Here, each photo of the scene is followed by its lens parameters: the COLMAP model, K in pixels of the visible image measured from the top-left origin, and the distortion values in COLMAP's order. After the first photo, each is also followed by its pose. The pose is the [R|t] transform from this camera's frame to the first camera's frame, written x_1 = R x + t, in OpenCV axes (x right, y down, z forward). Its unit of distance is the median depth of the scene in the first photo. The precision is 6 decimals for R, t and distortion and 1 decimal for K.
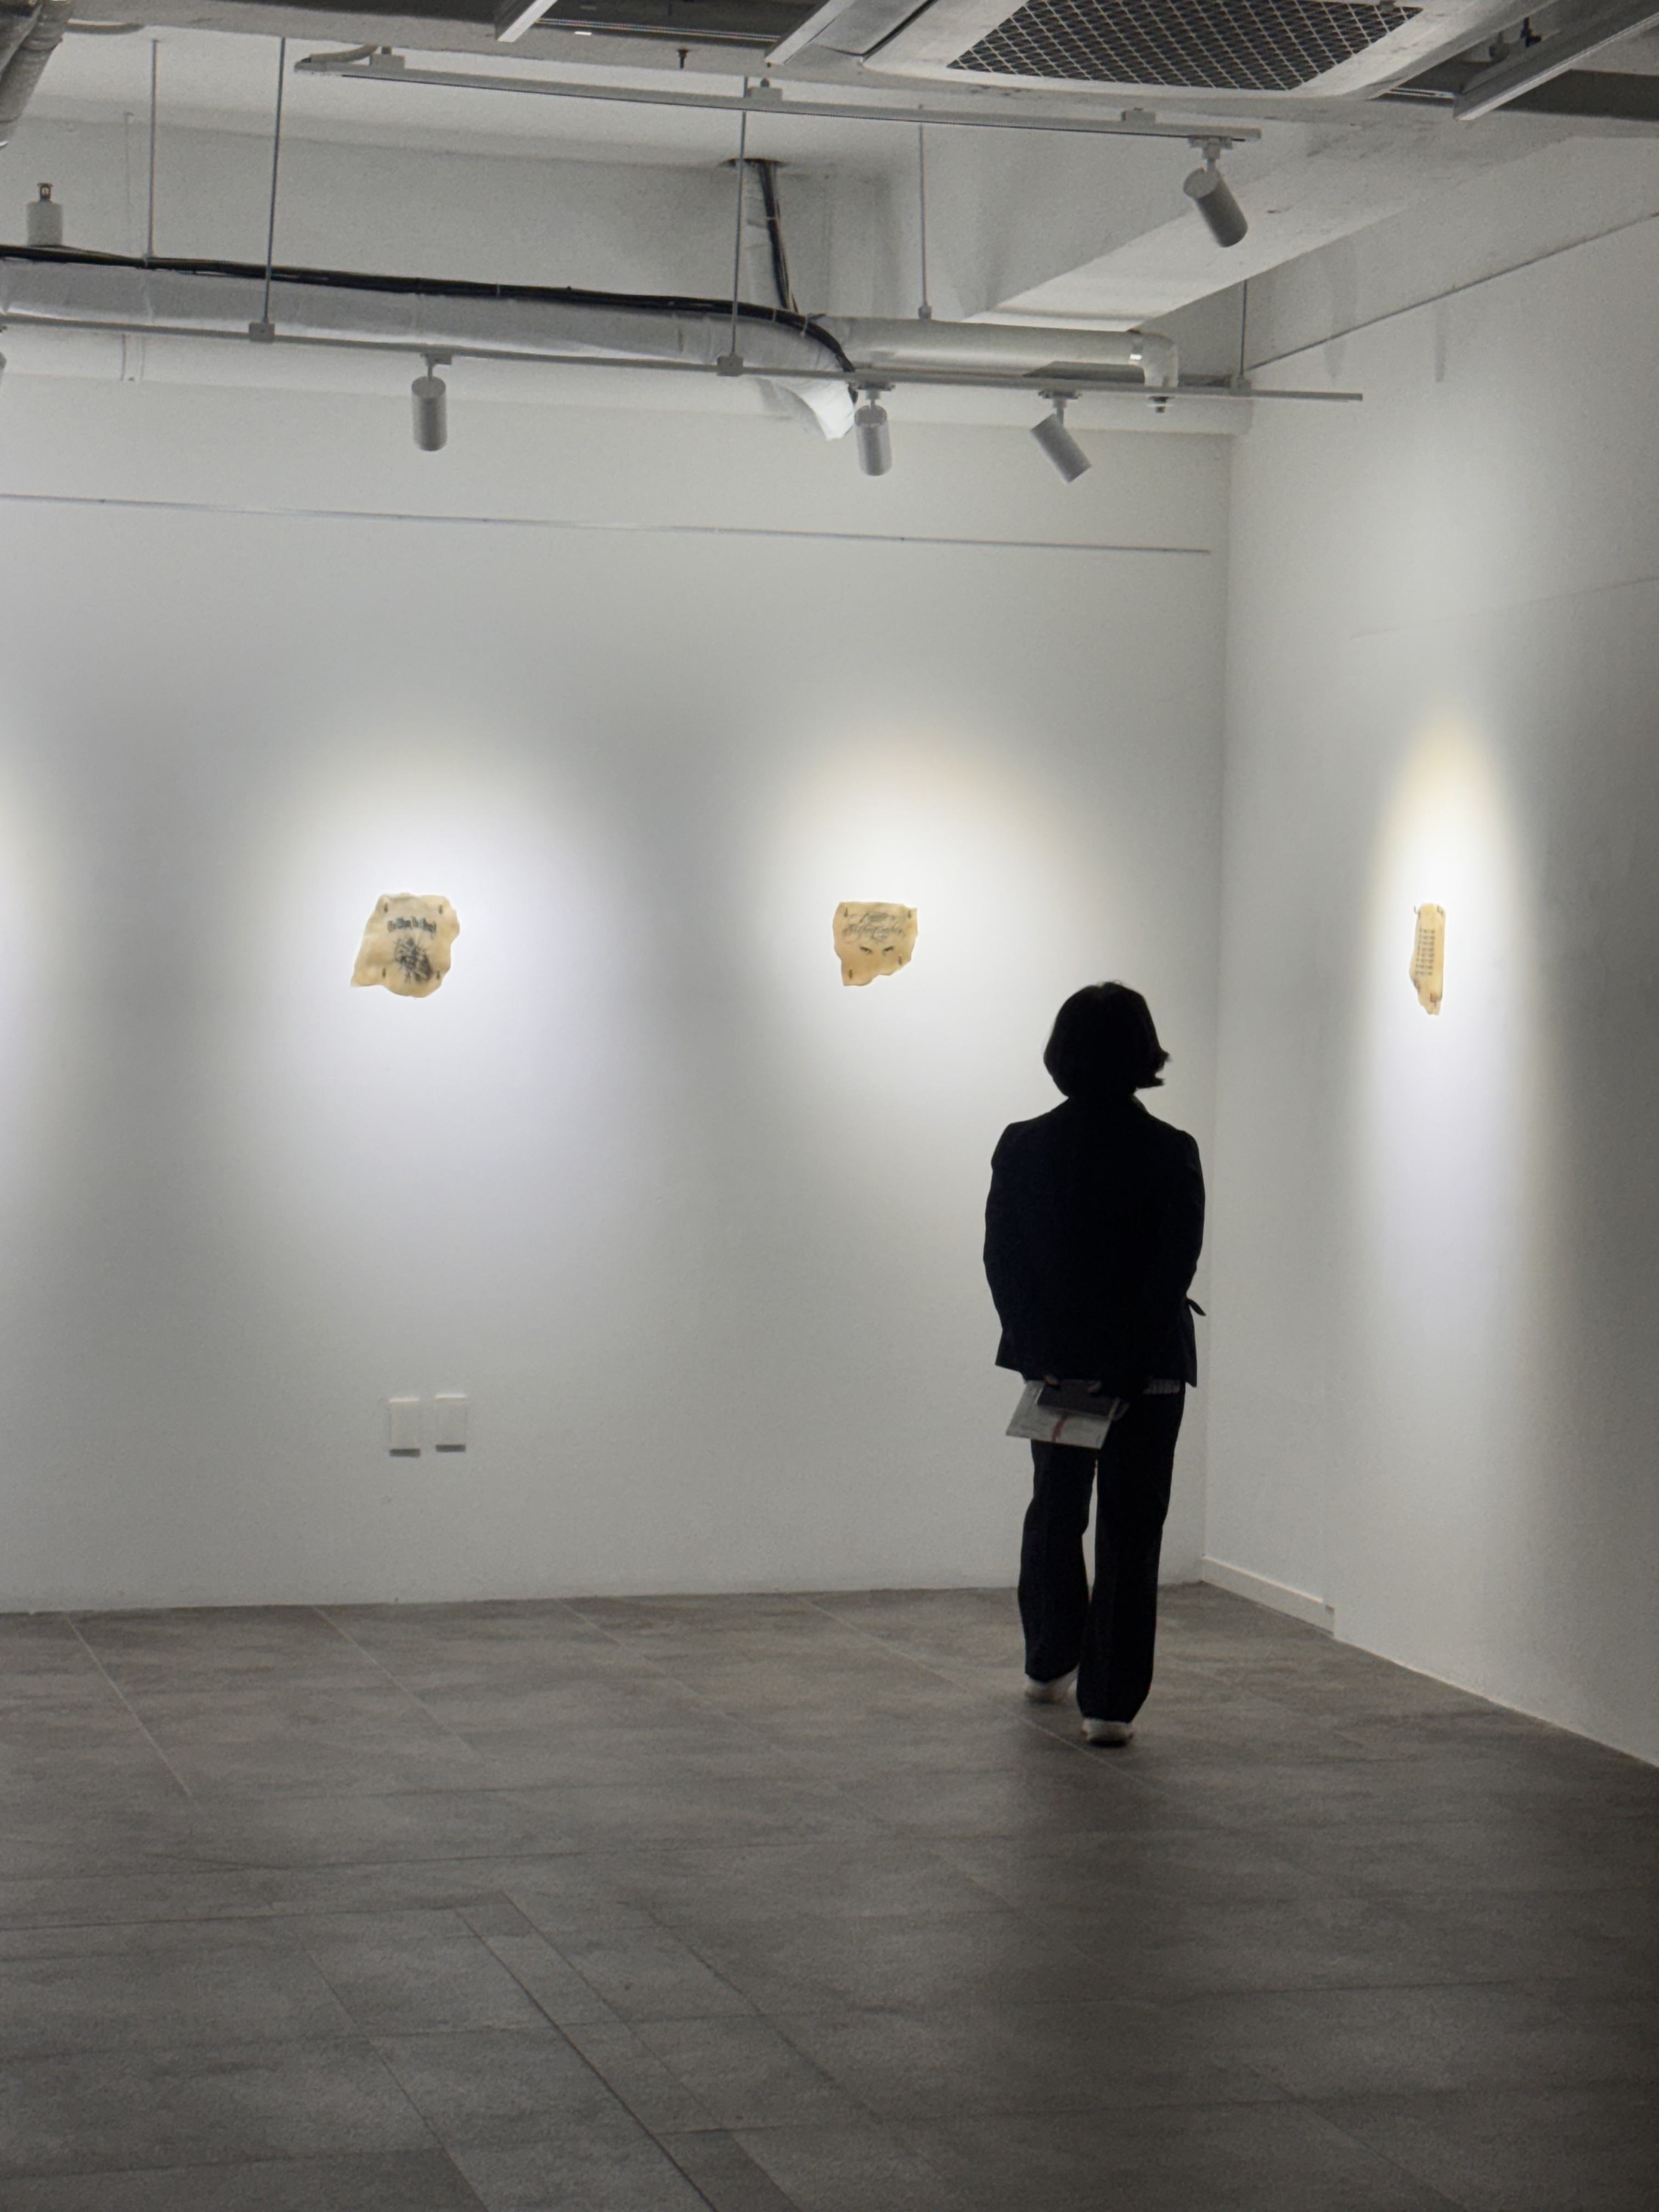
lens RADIAL K [[4231.5, 0, 829.0], [0, 4231.5, 1110.6], [0, 0, 1]] dist [-0.491812, 0.000000]
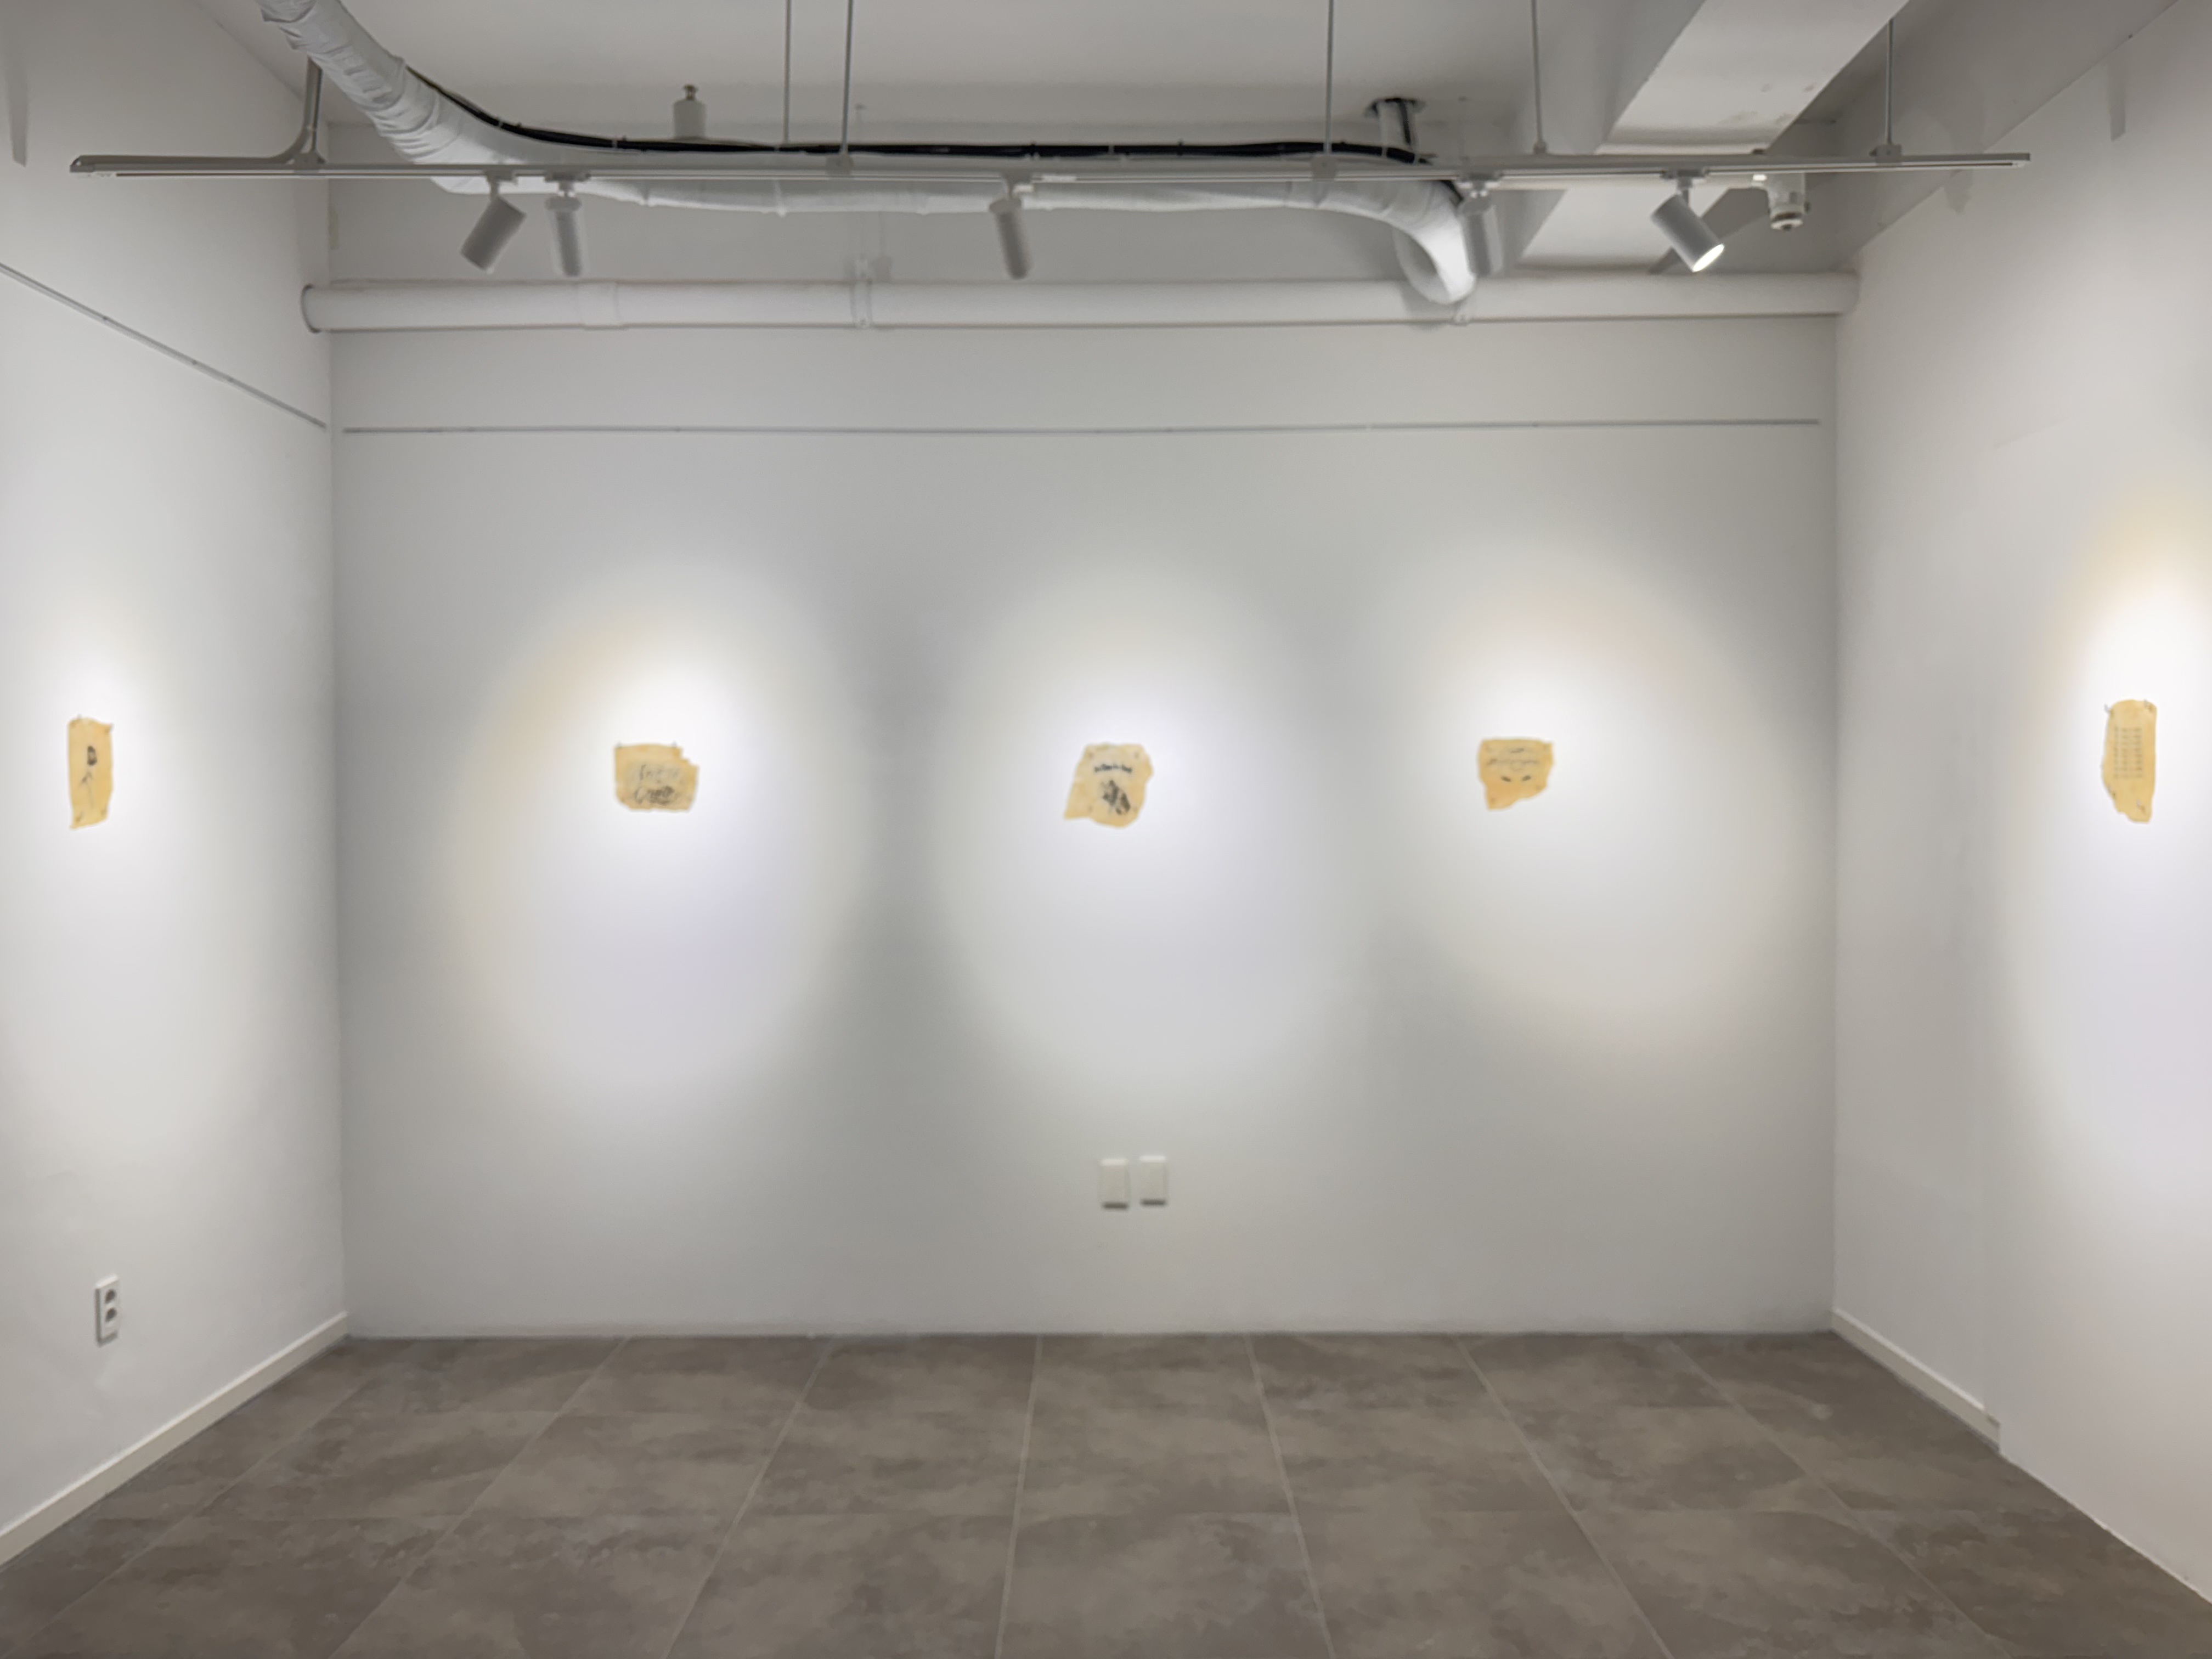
lens RADIAL K [[1538.5, 0, 1093.6], [0, 1538.5, 836.0], [0, 0, 1]] dist [0.005778, -0.021174]
pose [[0.956213, -0.020157, -0.291977, 0.023942], [0.014077, 0.999638, -0.022909, -0.014603], [0.292333, 0.017796, 0.956151, 0.577301]]
